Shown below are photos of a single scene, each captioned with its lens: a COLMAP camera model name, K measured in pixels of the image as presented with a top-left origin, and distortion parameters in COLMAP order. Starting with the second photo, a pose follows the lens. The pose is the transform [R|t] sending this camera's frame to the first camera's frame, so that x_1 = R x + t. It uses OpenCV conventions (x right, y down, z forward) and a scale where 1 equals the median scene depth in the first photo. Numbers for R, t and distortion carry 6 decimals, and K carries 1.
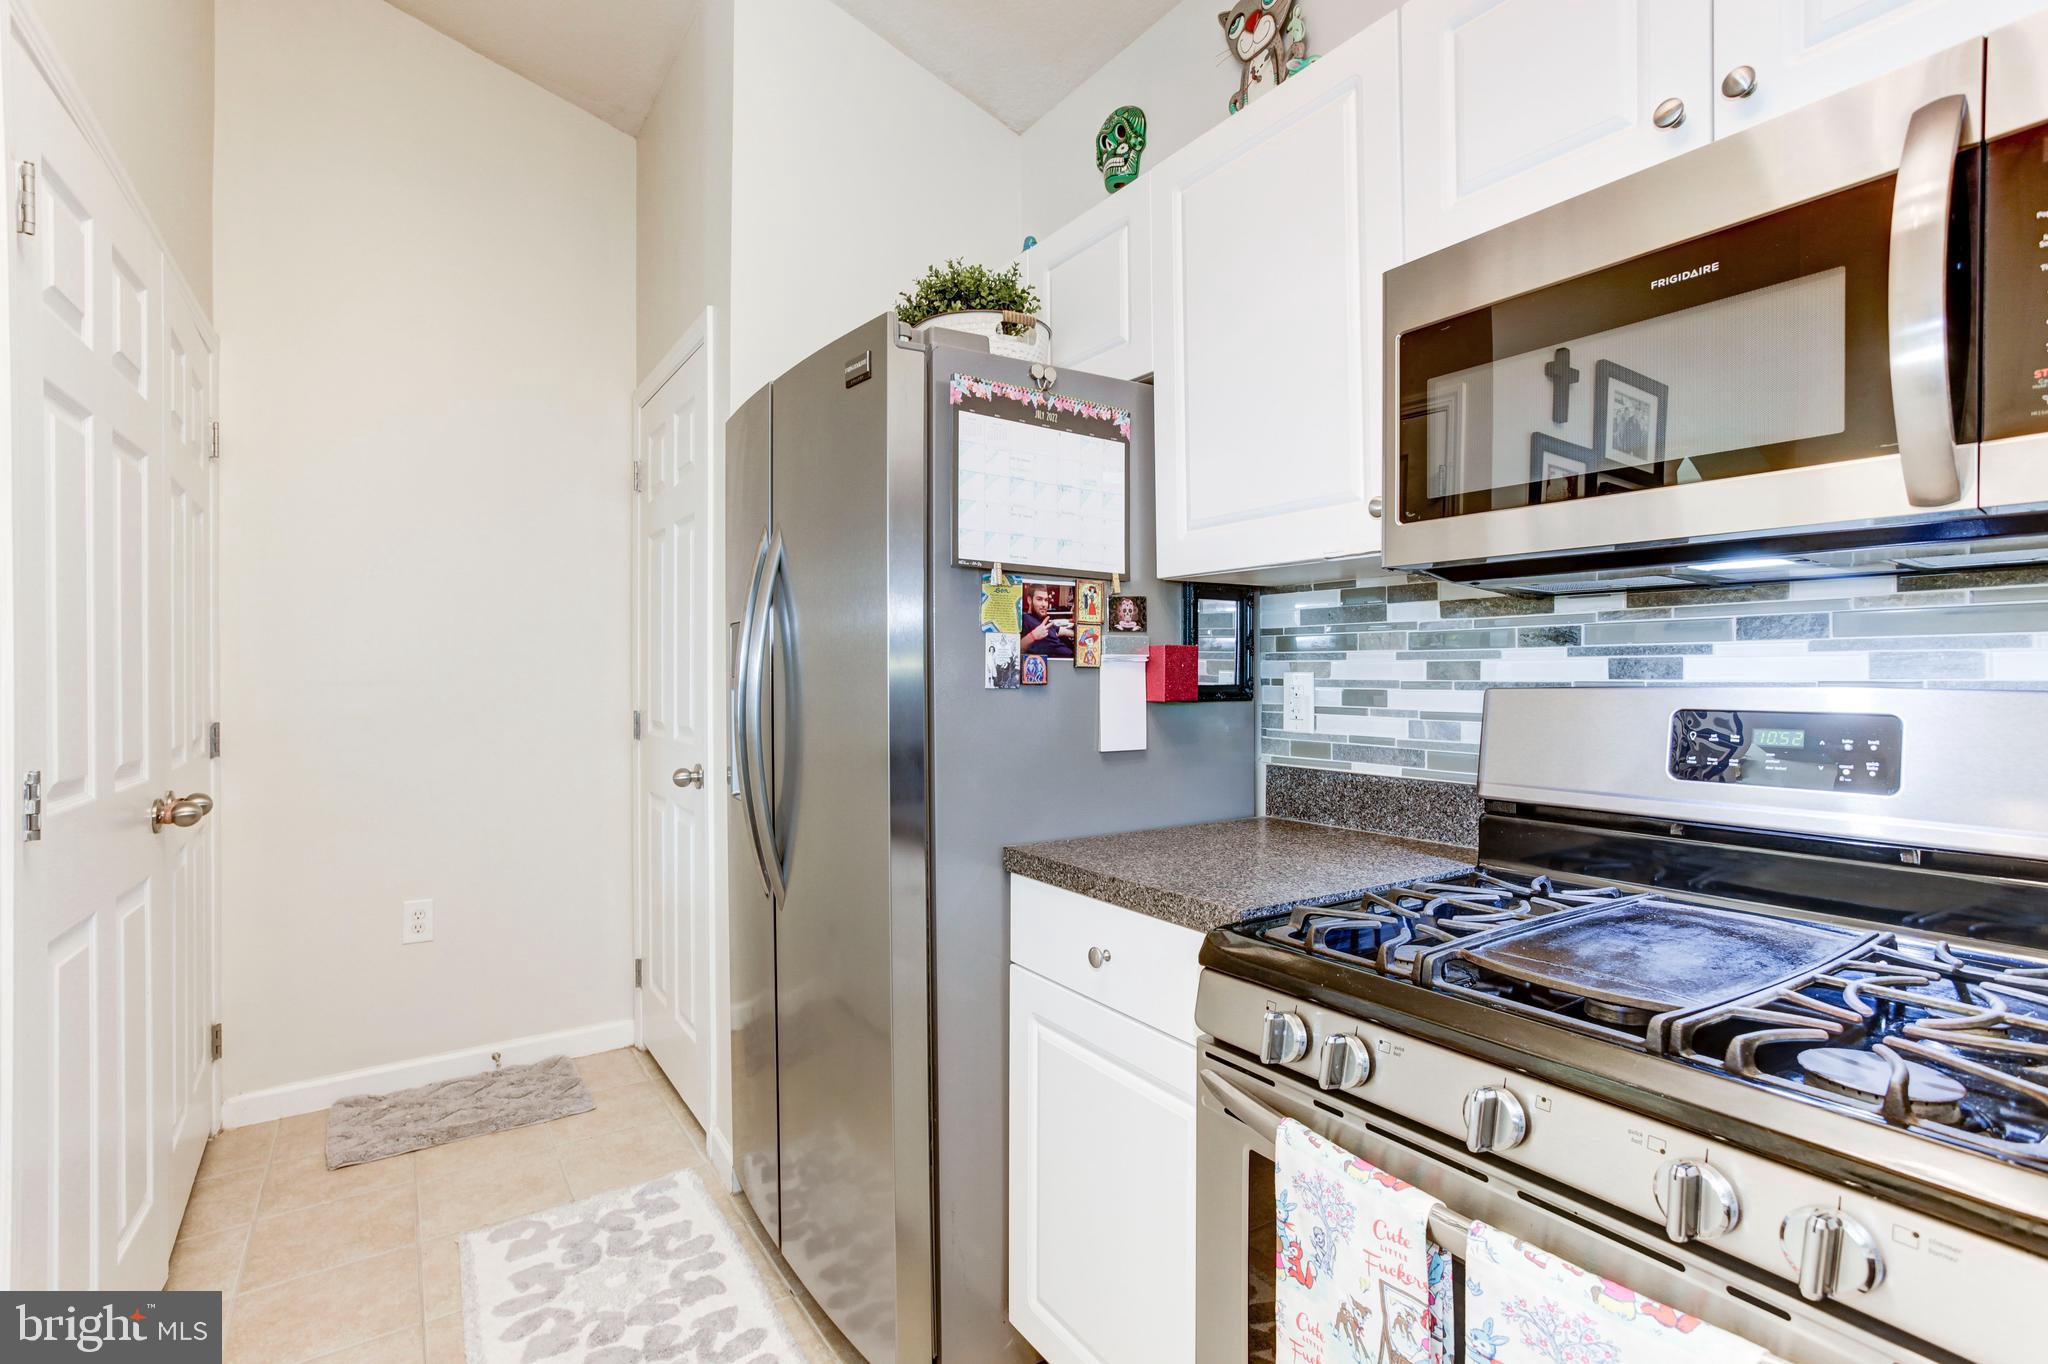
lens RADIAL K [[997.0, 0, 1029.9], [0, 997.0, 666.2], [0, 0, 1]] dist [-0.047875, 0.025350]
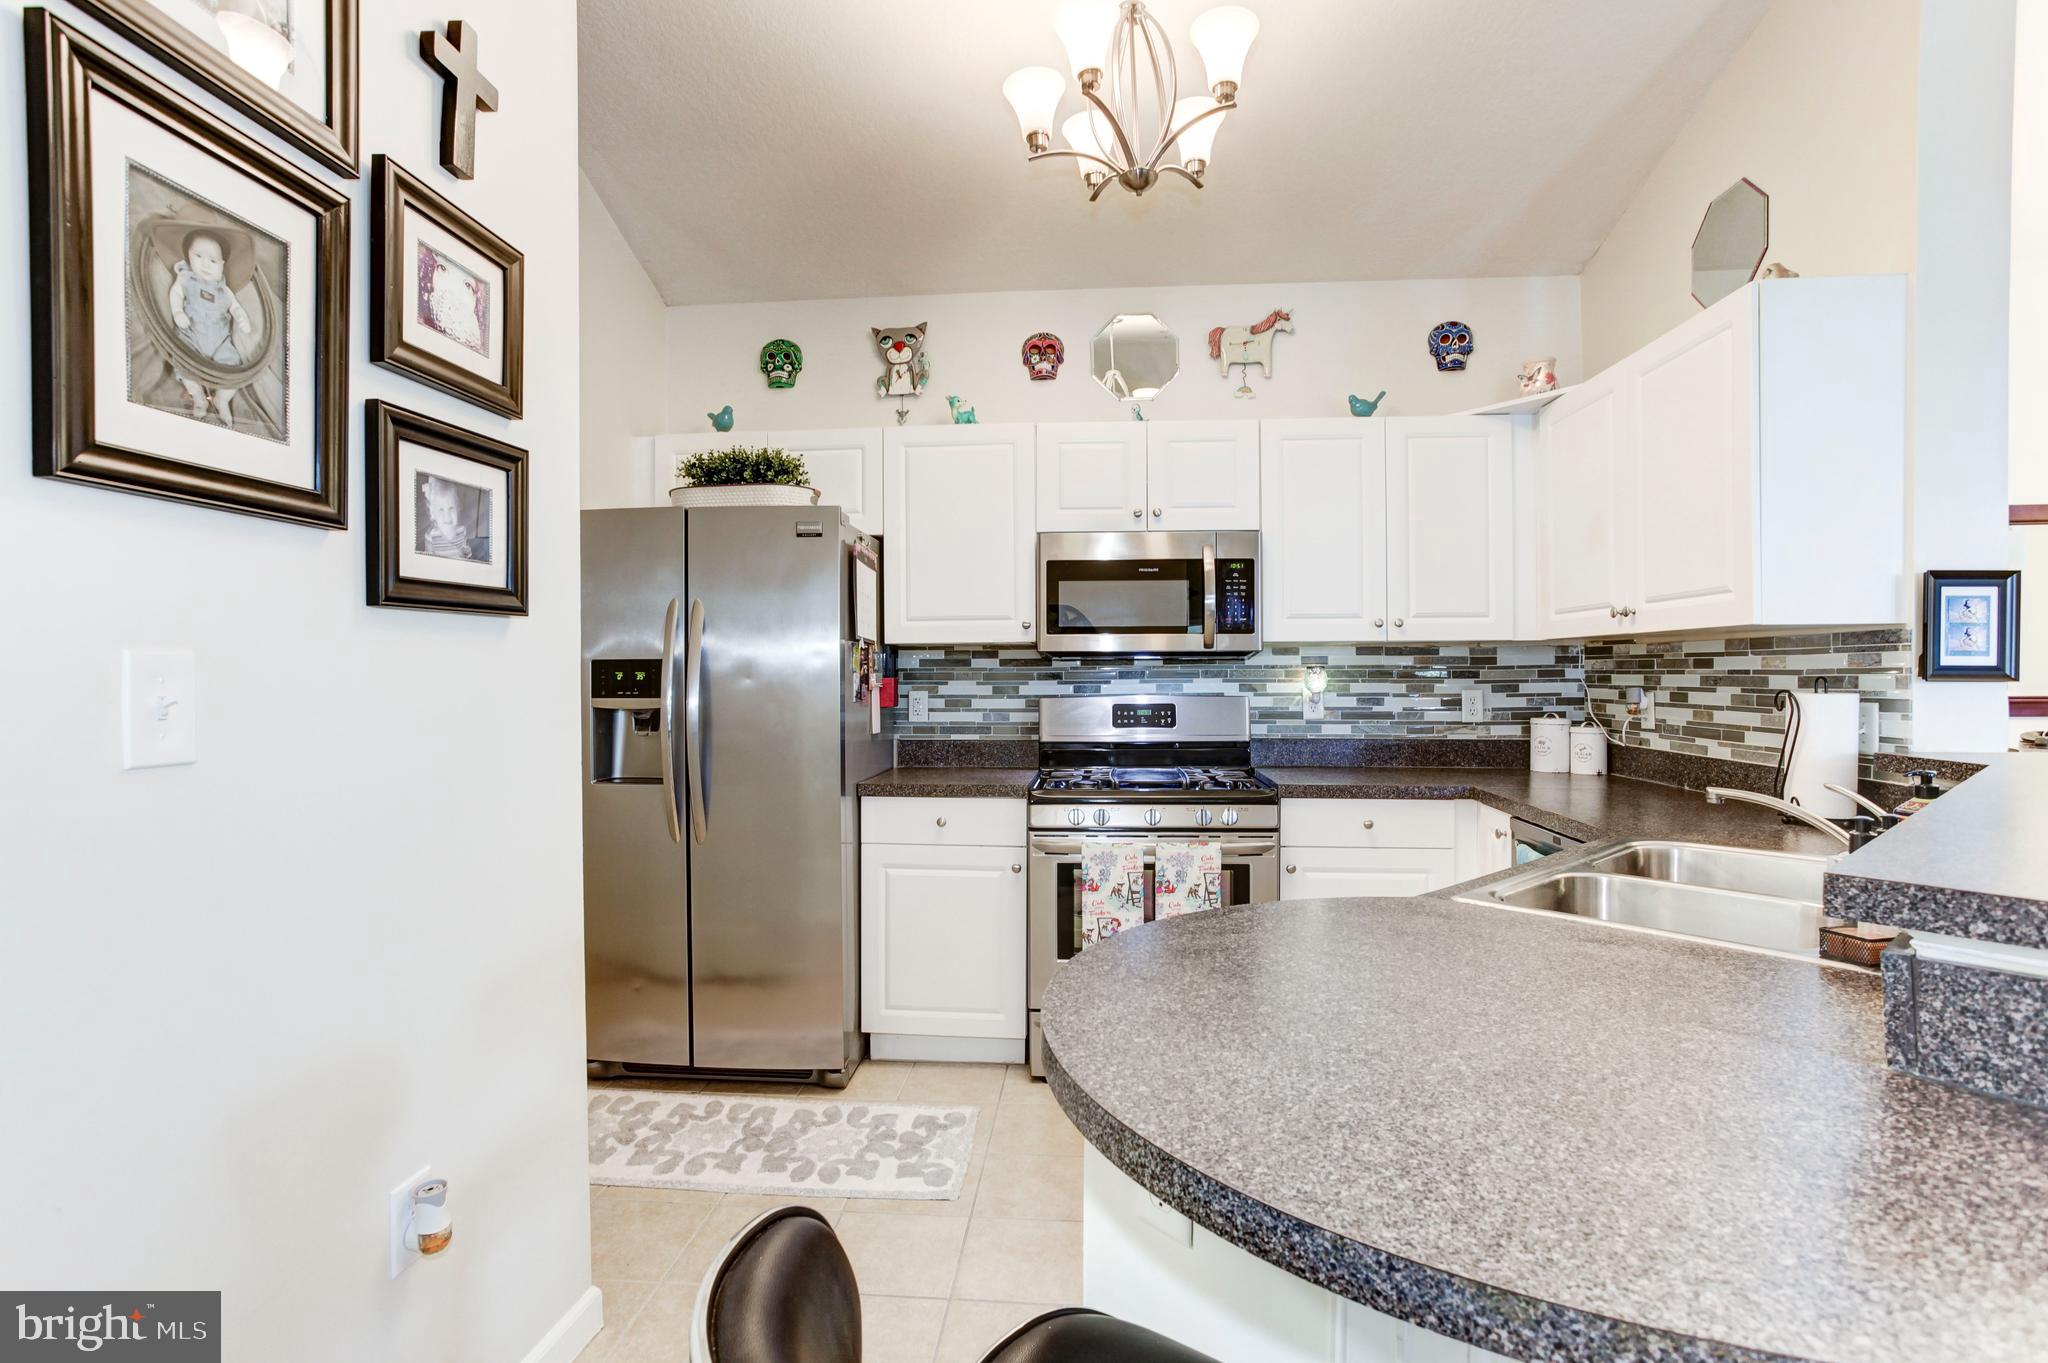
lens RADIAL K [[980.9, 0, 1033.7], [0, 980.9, 683.5], [0, 0, 1]] dist [-0.067173, 0.029309]
pose [[0.610706, -0.004590, 0.791844, -1.232790], [-0.000758, 0.999979, 0.006381, -0.023554], [-0.791857, -0.004497, 0.610690, -0.394738]]
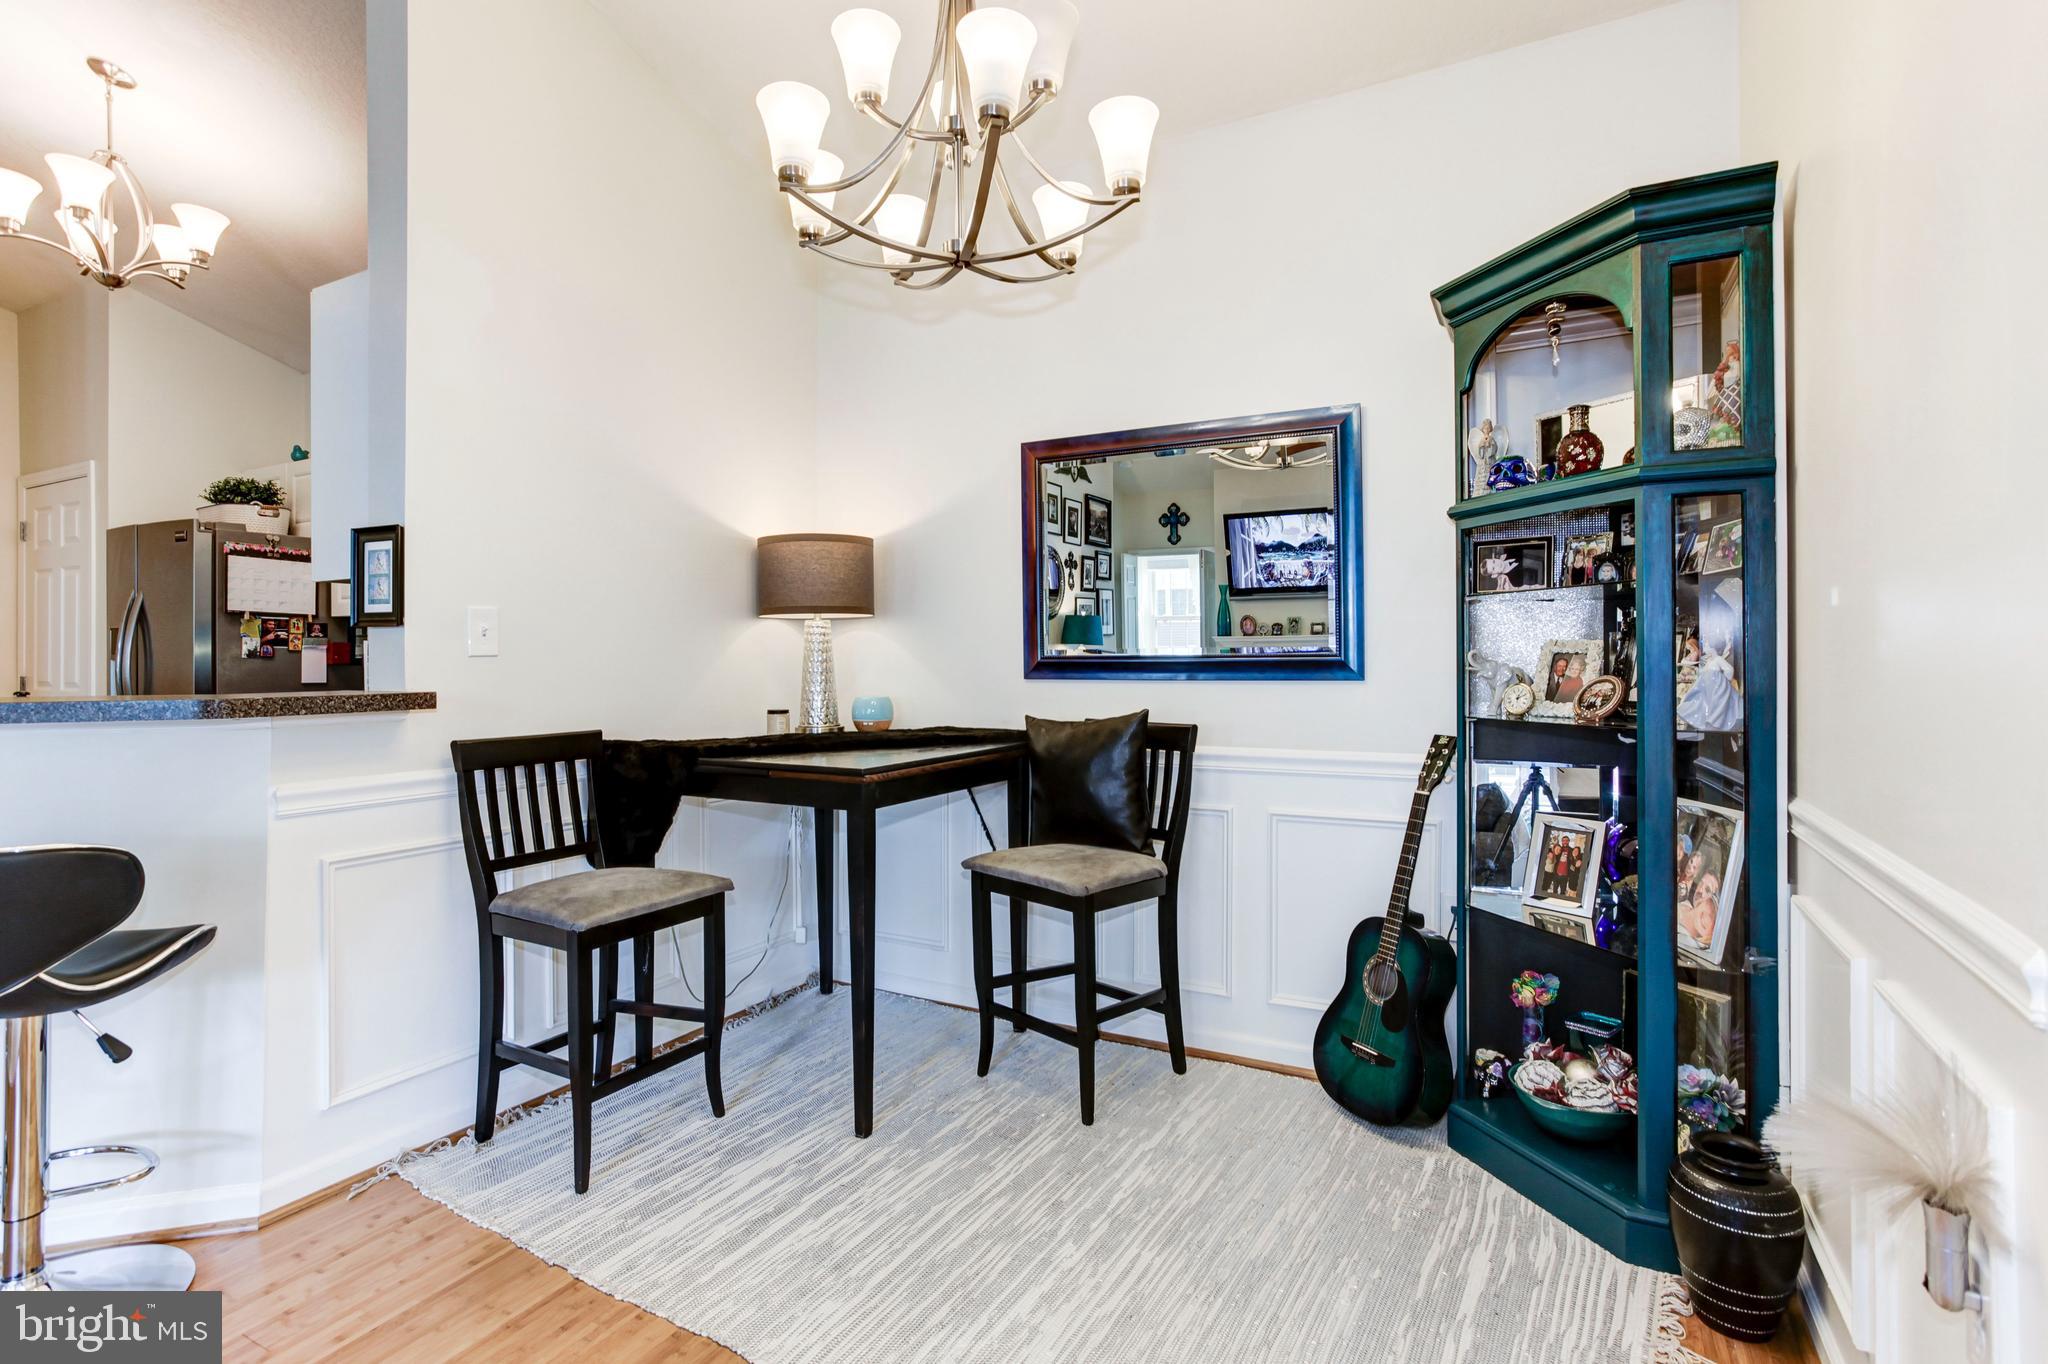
lens RADIAL K [[1016.6, 0, 1032.8], [0, 1016.6, 658.1], [0, 0, 1]] dist [-0.050243, 0.033139]
pose [[0.879432, 0.006073, 0.475987, 0.507626], [-0.004671, 0.999981, -0.004128, 0.022042], [-0.476003, 0.001407, 0.879443, -2.190232]]
